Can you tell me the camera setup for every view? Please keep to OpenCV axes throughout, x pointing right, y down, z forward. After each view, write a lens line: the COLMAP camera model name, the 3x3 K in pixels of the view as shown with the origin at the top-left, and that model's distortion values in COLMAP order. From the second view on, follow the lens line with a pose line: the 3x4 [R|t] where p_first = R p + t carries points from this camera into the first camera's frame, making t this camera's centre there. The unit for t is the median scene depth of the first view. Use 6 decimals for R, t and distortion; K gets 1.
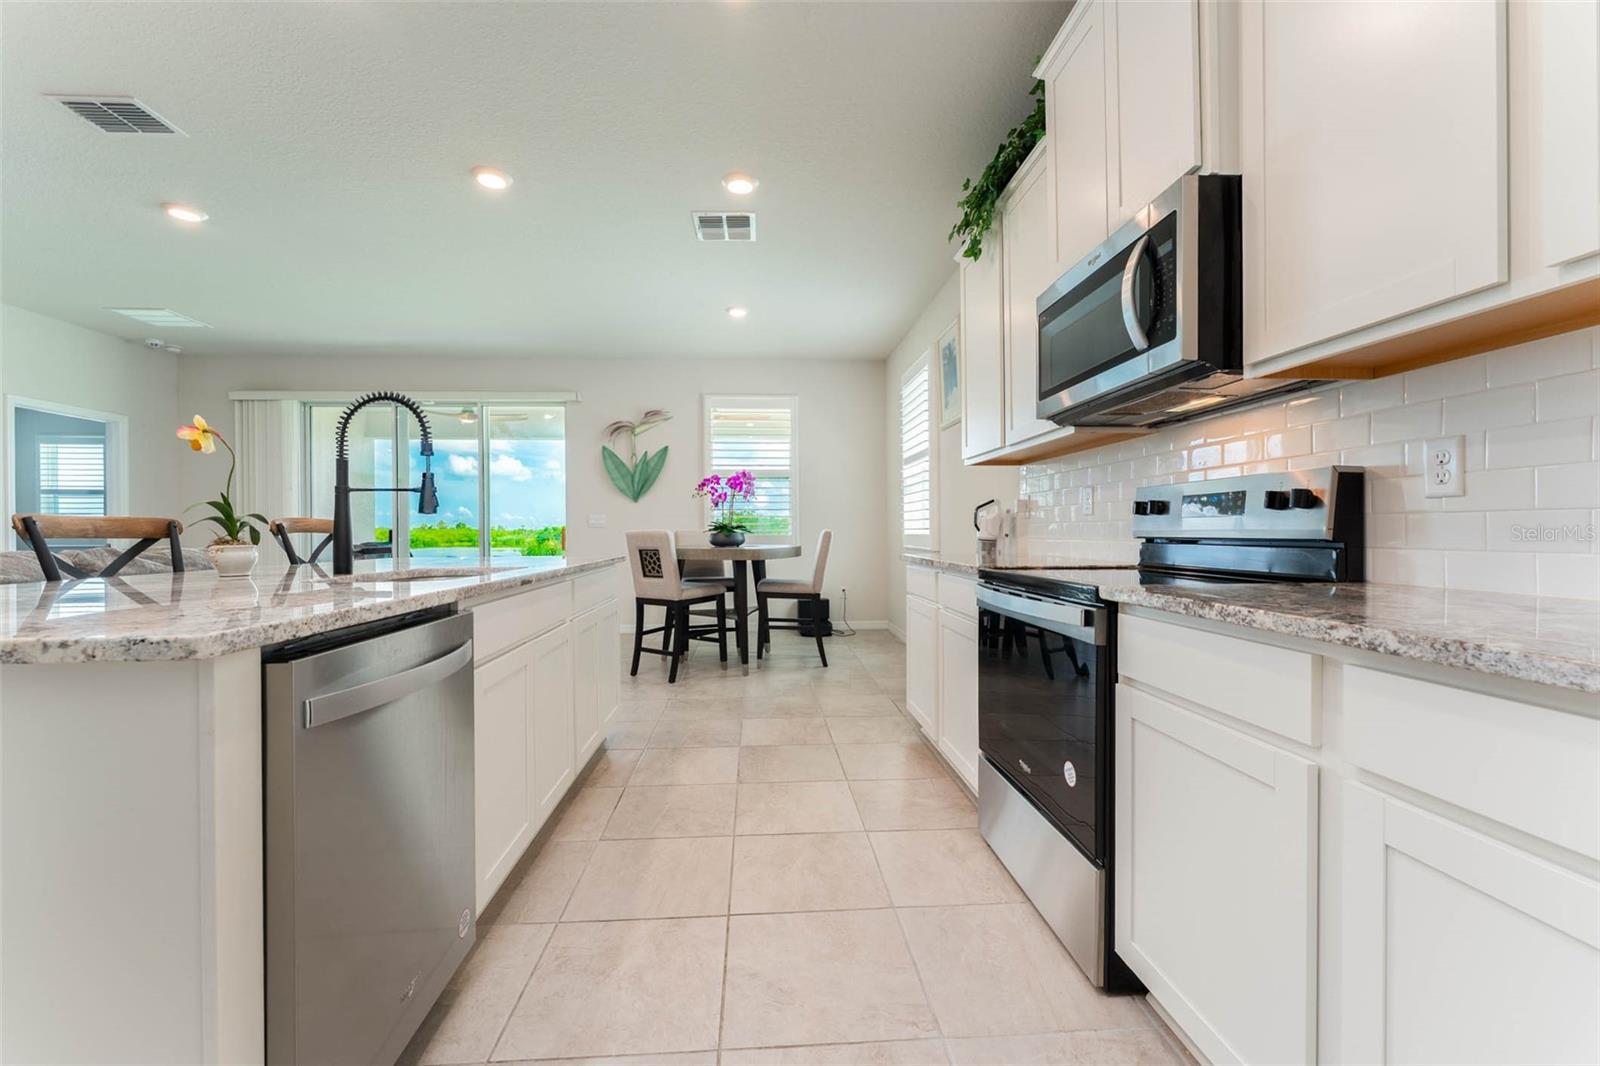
lens RADIAL K [[644.9, 0, 792.2], [0, 644.9, 537.8], [0, 0, 1]] dist [0.004136, -0.001197]
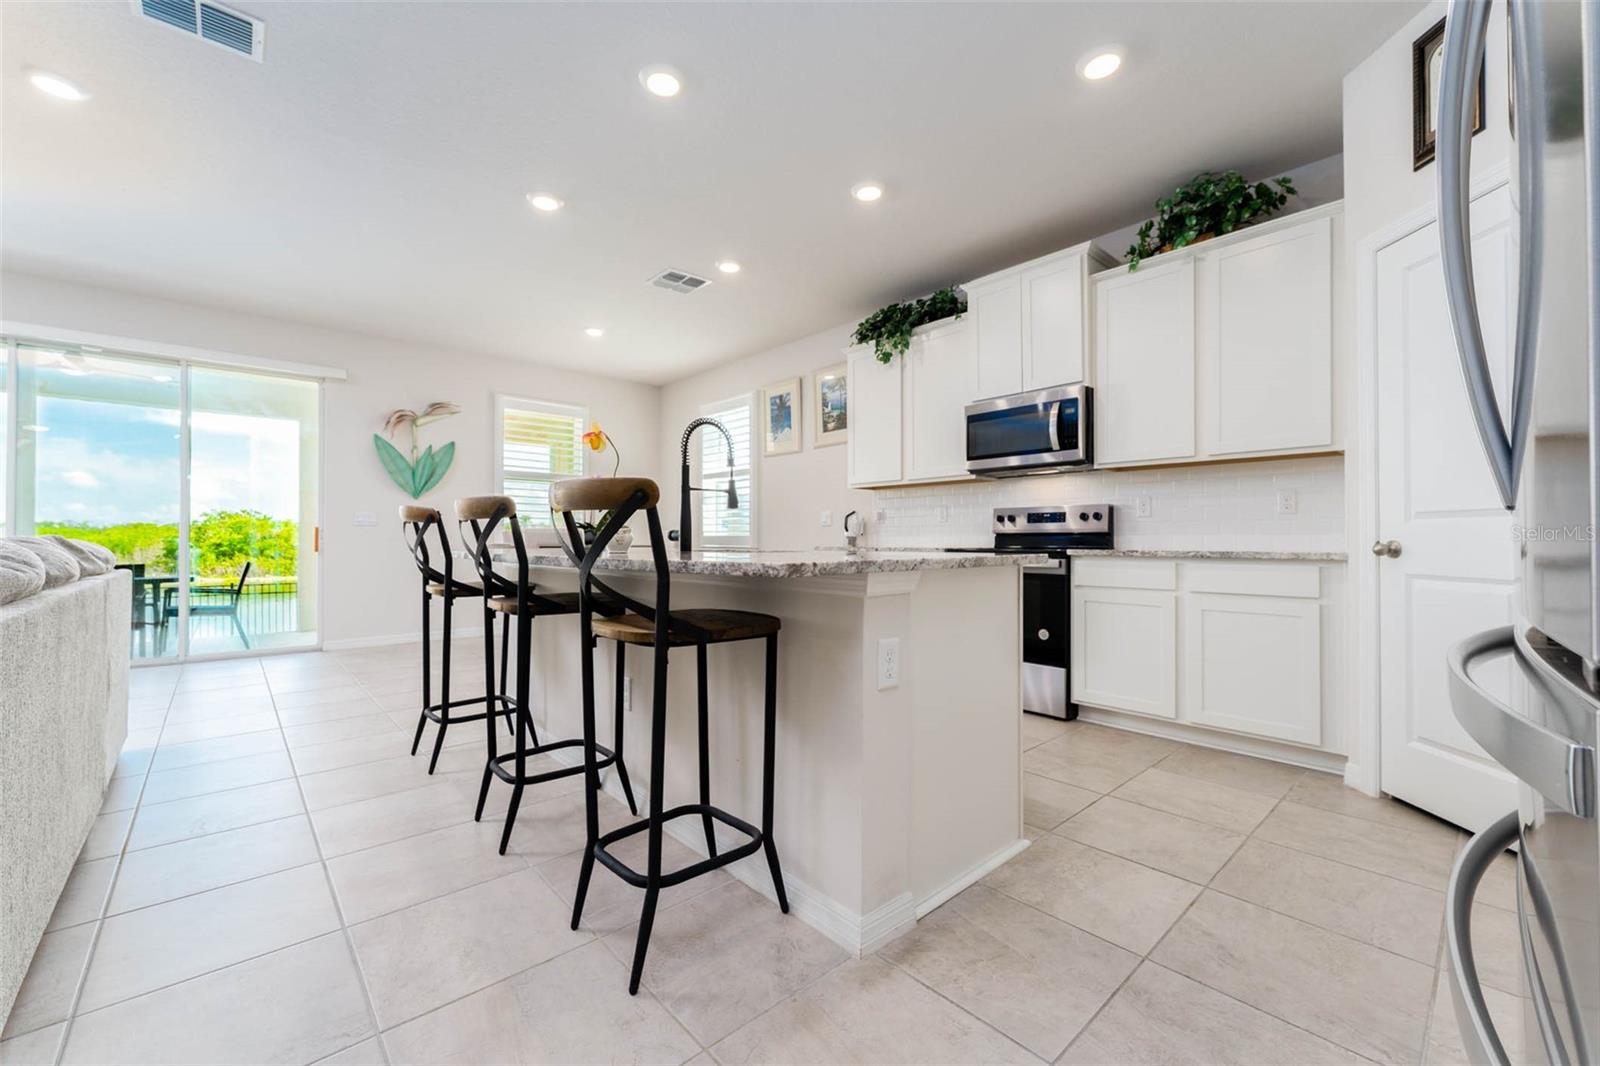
lens RADIAL K [[644.9, 0, 795.5], [0, 644.9, 536.8], [0, 0, 1]] dist [0.004136, -0.001197]
pose [[0.784545, 0.009842, 0.619994, -0.475574], [0.000657, 0.999860, -0.016704, 0.017229], [-0.620072, 0.013512, 0.784429, -0.068058]]
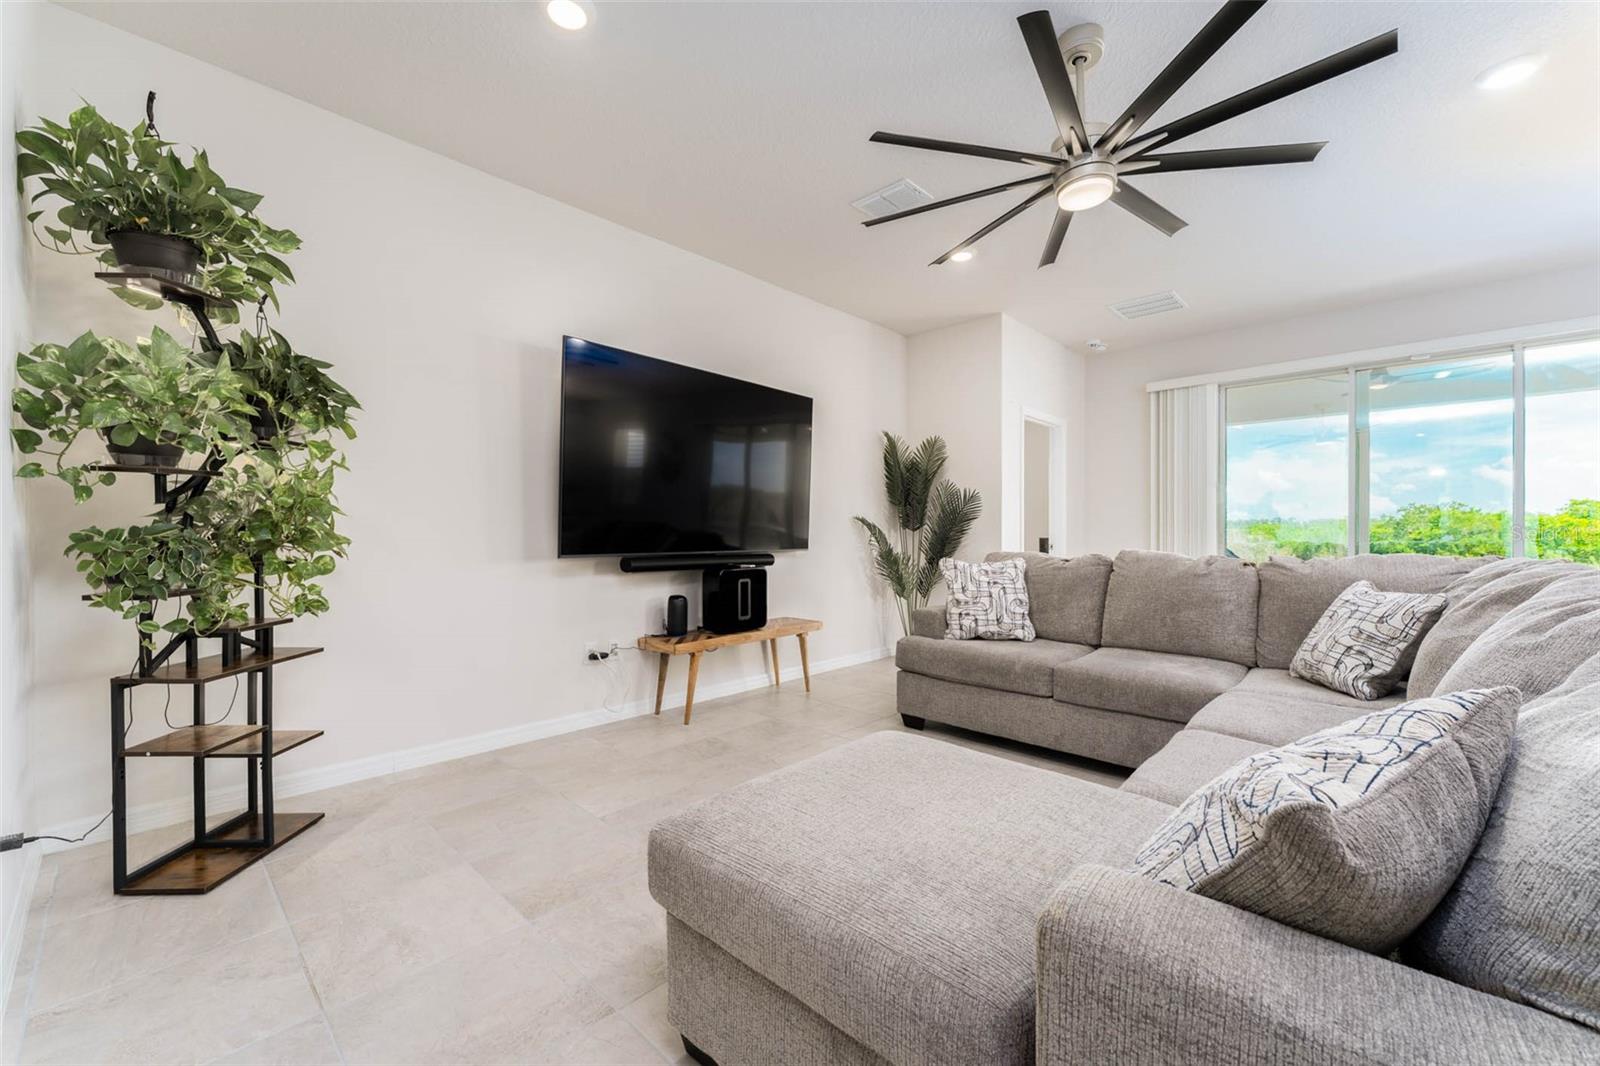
lens RADIAL K [[644.9, 0, 791.0], [0, 644.9, 535.8], [0, 0, 1]] dist [0.004136, -0.001197]
pose [[0.681573, 0.007156, -0.731715, -0.620646], [-0.011001, 0.999939, -0.000468, 0.000521], [0.731668, 0.008369, 0.681610, -0.021294]]
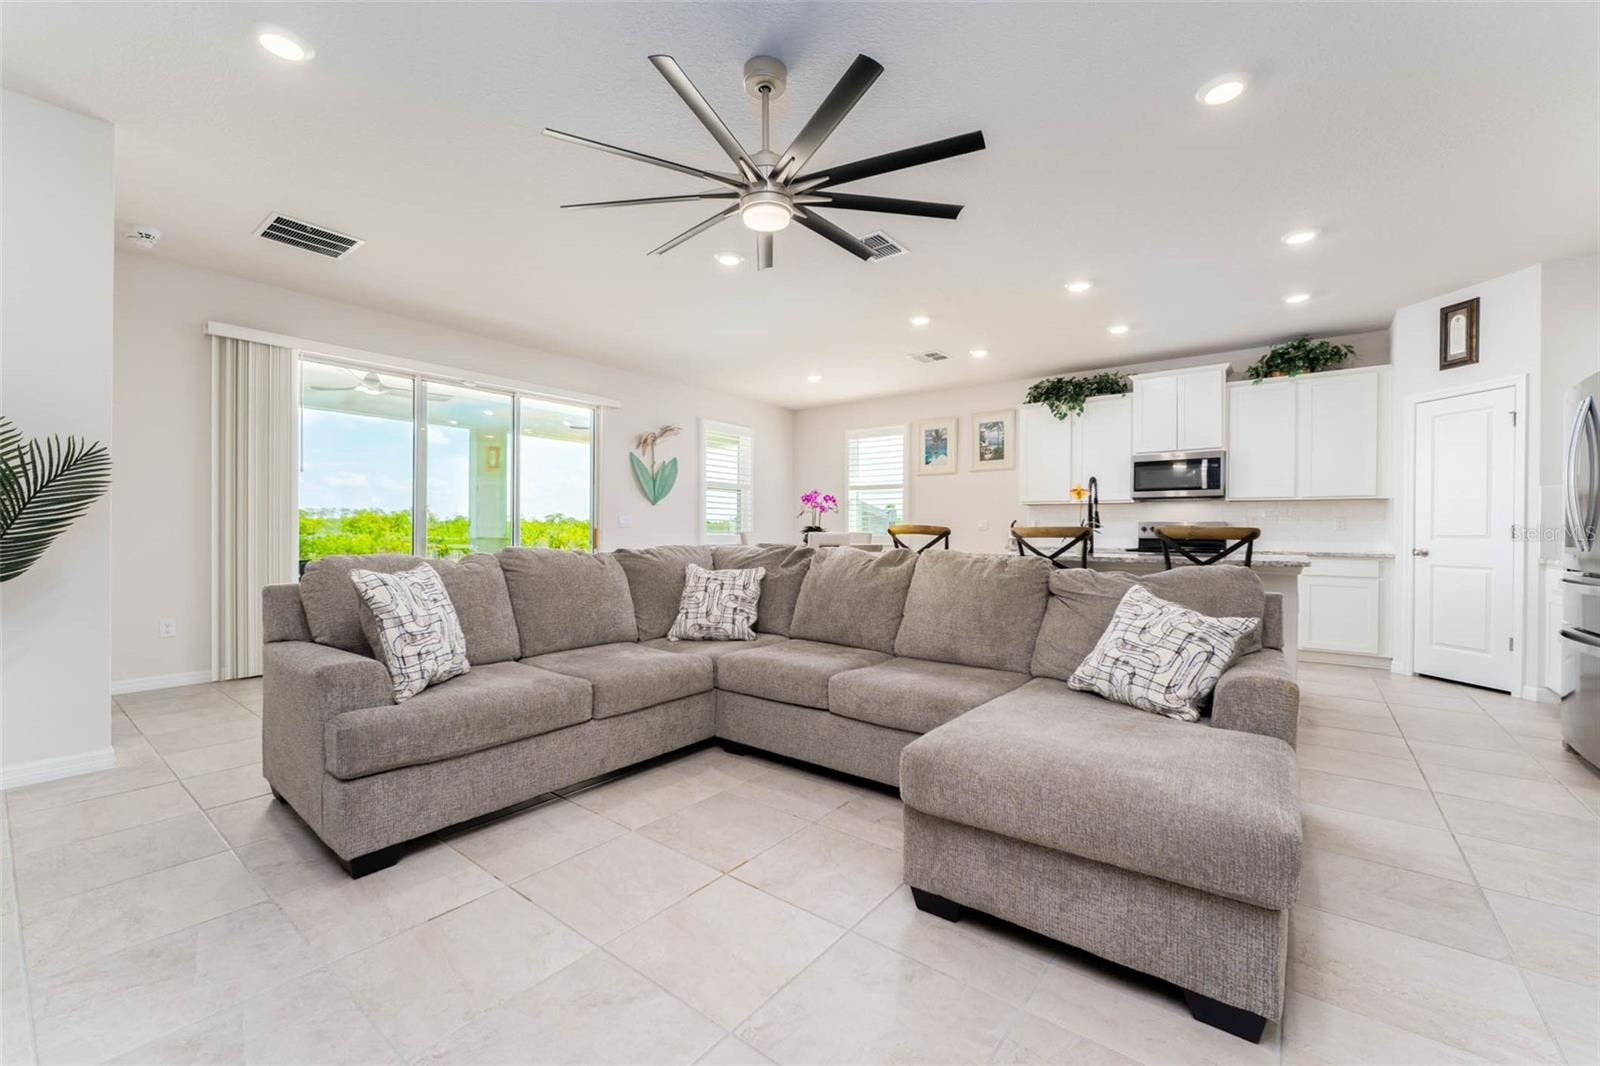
lens RADIAL K [[644.9, 0, 800.3], [0, 644.9, 538.3], [0, 0, 1]] dist [0.004136, -0.001197]
pose [[0.659053, 0.001524, 0.752095, -1.125529], [-0.003750, 0.999992, 0.001259, 0.000672], [-0.752087, -0.003650, 0.659054, 0.084485]]
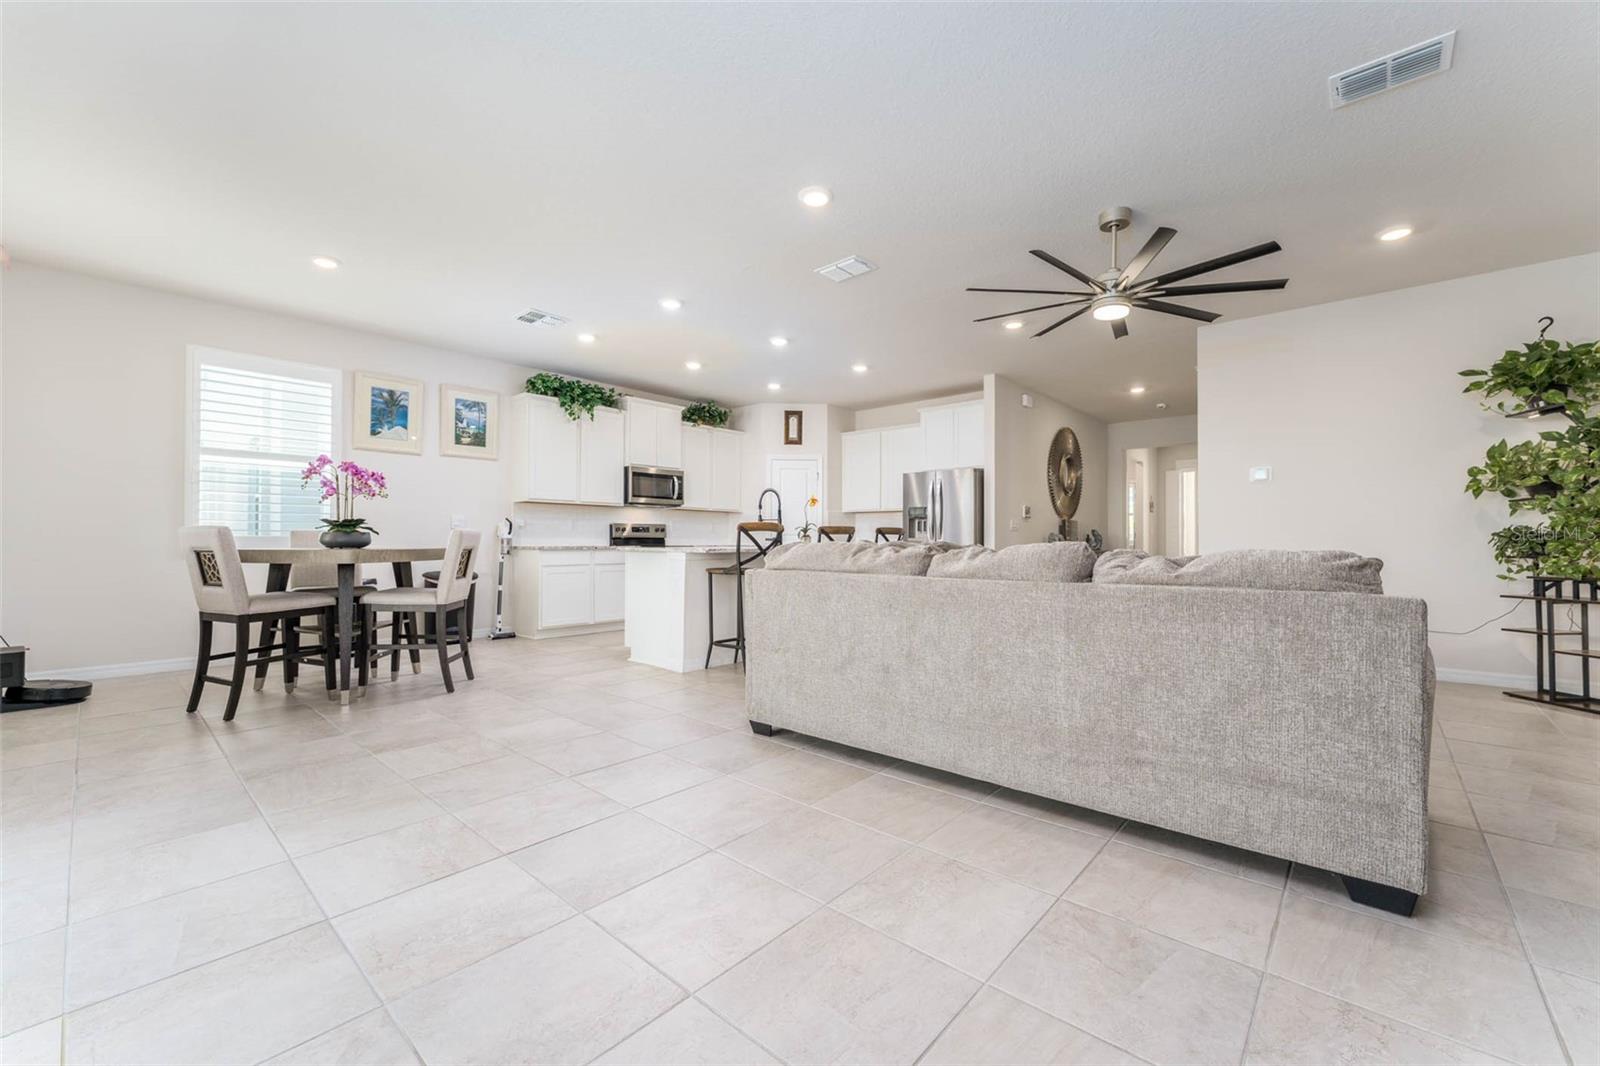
lens RADIAL K [[644.9, 0, 798.6], [0, 644.9, 534.2], [0, 0, 1]] dist [0.004136, -0.001197]
pose [[-0.710345, 0.010752, 0.703771, -1.045582], [0.008884, 0.999941, -0.006310, 0.005096], [-0.703797, 0.001770, -0.710399, 1.118224]]
